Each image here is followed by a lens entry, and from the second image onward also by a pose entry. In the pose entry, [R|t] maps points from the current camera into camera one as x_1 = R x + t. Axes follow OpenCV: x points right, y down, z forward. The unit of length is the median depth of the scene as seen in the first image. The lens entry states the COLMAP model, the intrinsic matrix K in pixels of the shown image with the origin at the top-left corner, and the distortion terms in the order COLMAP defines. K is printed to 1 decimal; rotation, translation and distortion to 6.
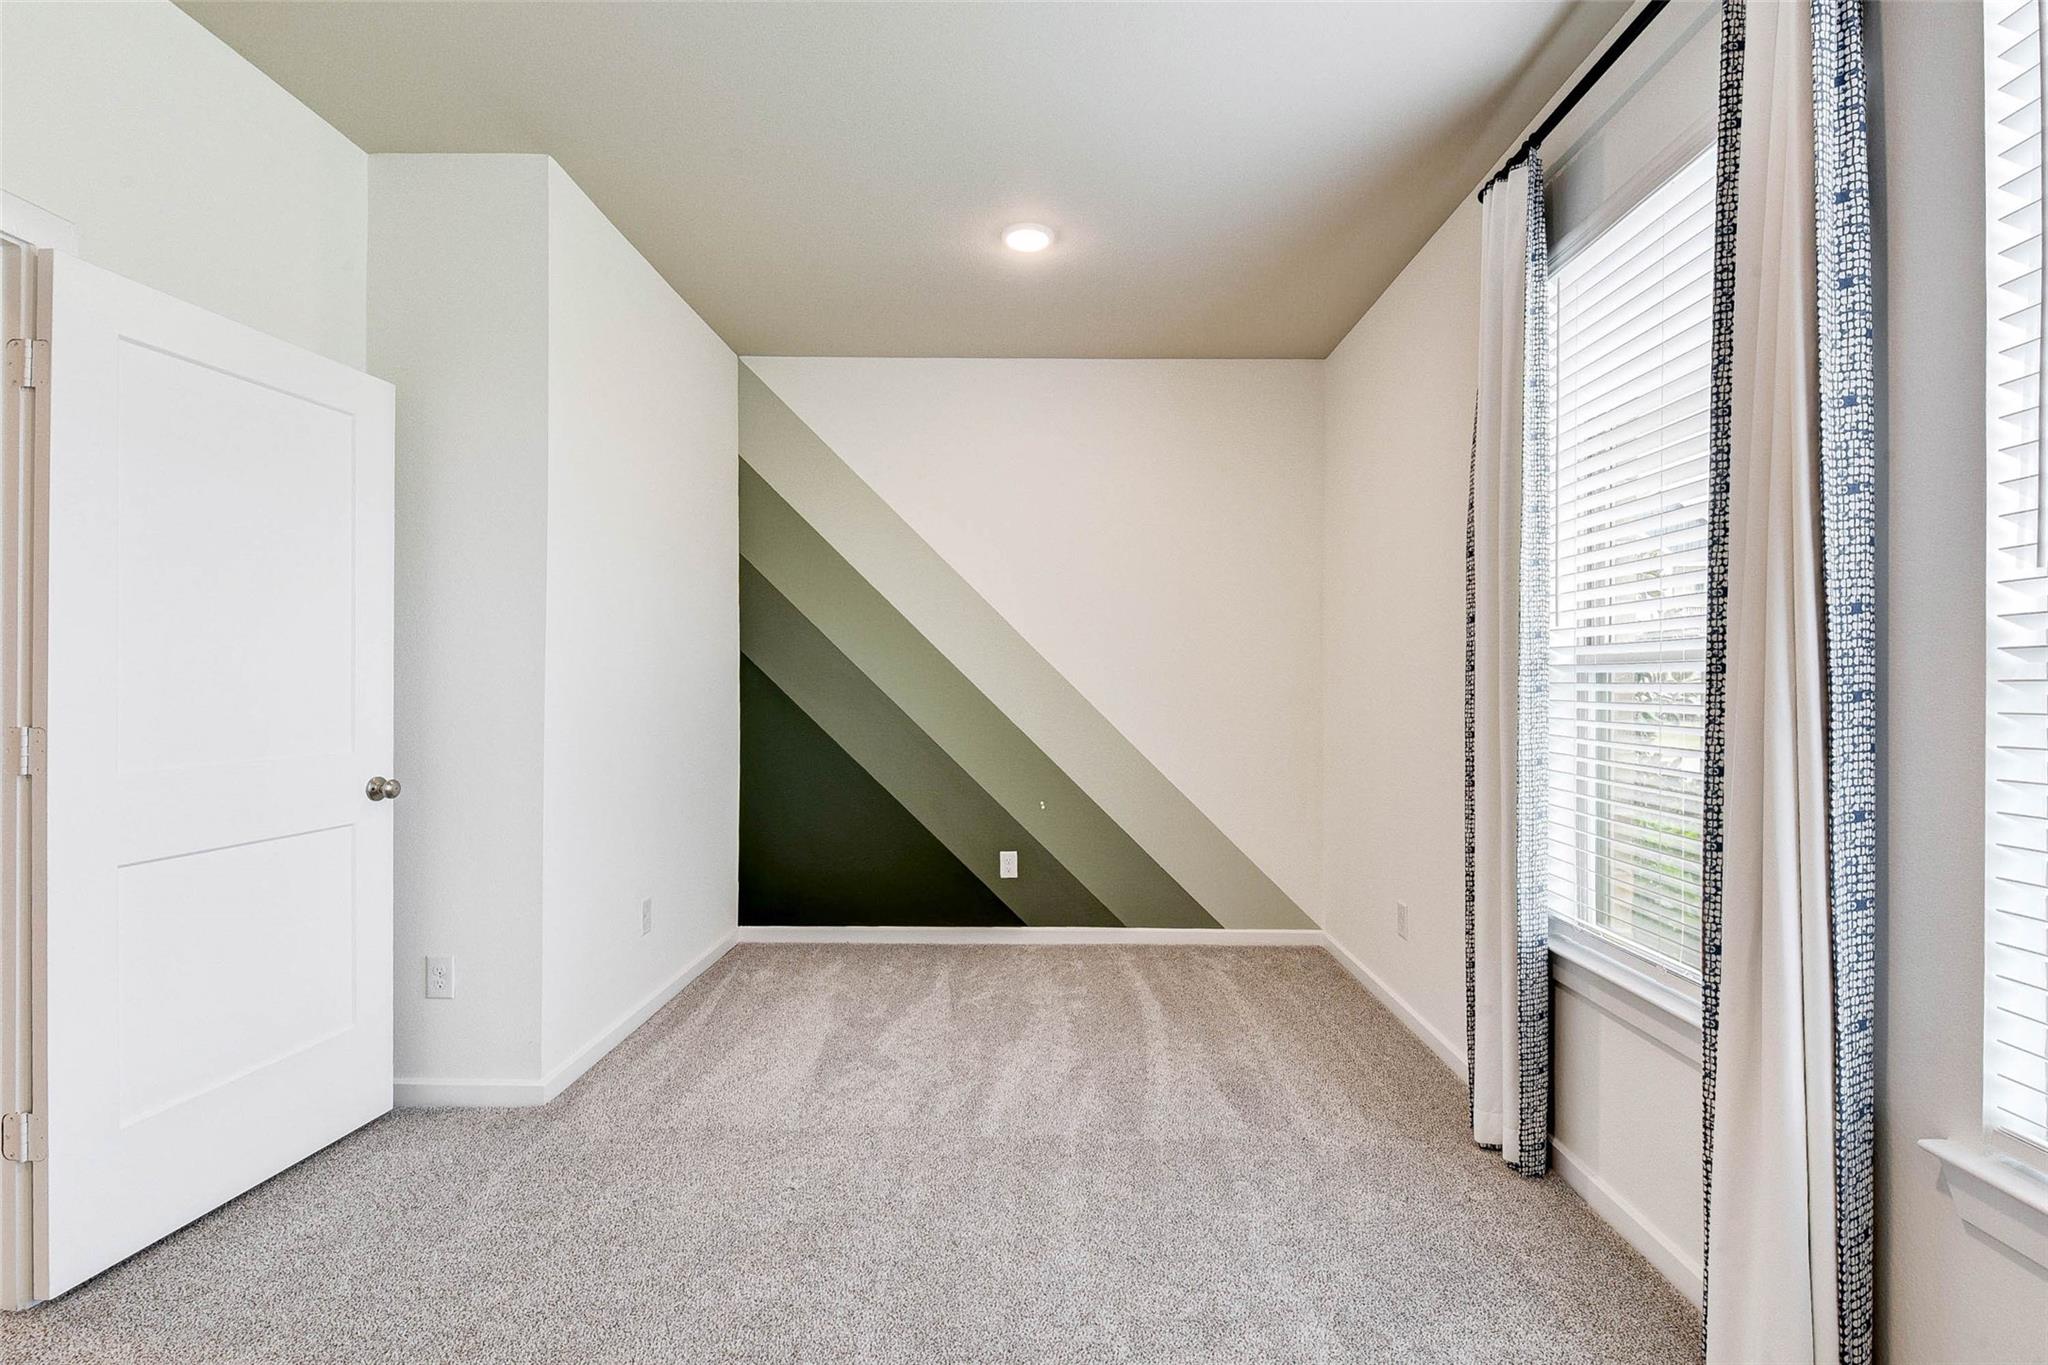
lens RADIAL K [[903.9, 0, 1031.6], [0, 903.9, 678.3], [0, 0, 1]] dist [0.012580, -0.000371]
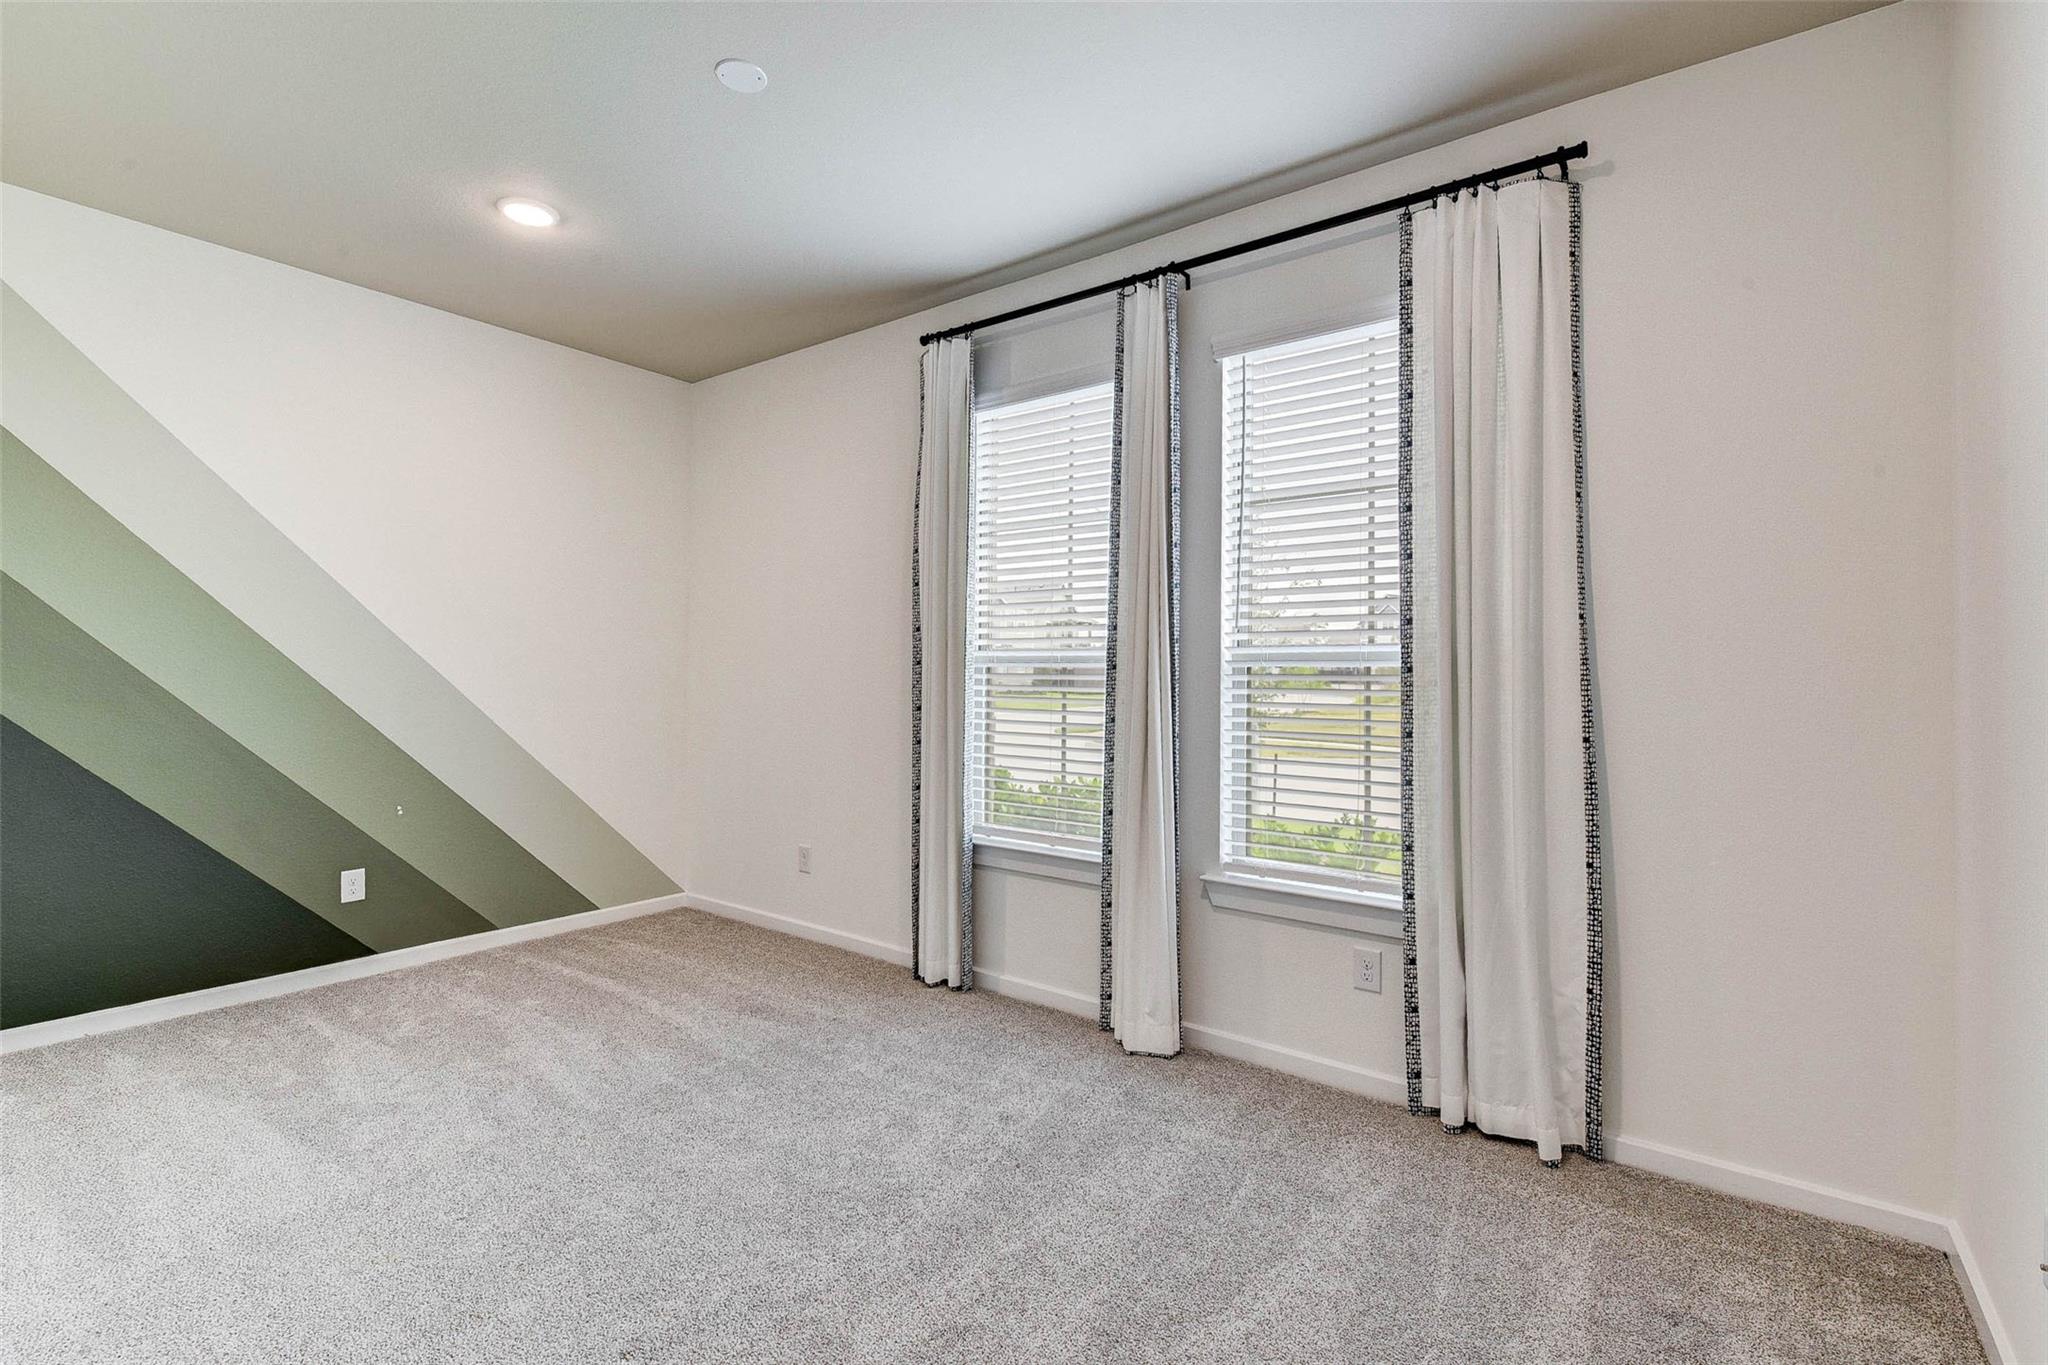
lens RADIAL K [[891.2, 0, 1021.0], [0, 891.2, 667.0], [0, 0, 1]] dist [0.010638, -0.000846]
pose [[0.614837, 0.008974, 0.788603, -0.423009], [-0.010341, 0.999941, -0.003317, -0.001534], [-0.788586, -0.006116, 0.614894, -0.005033]]
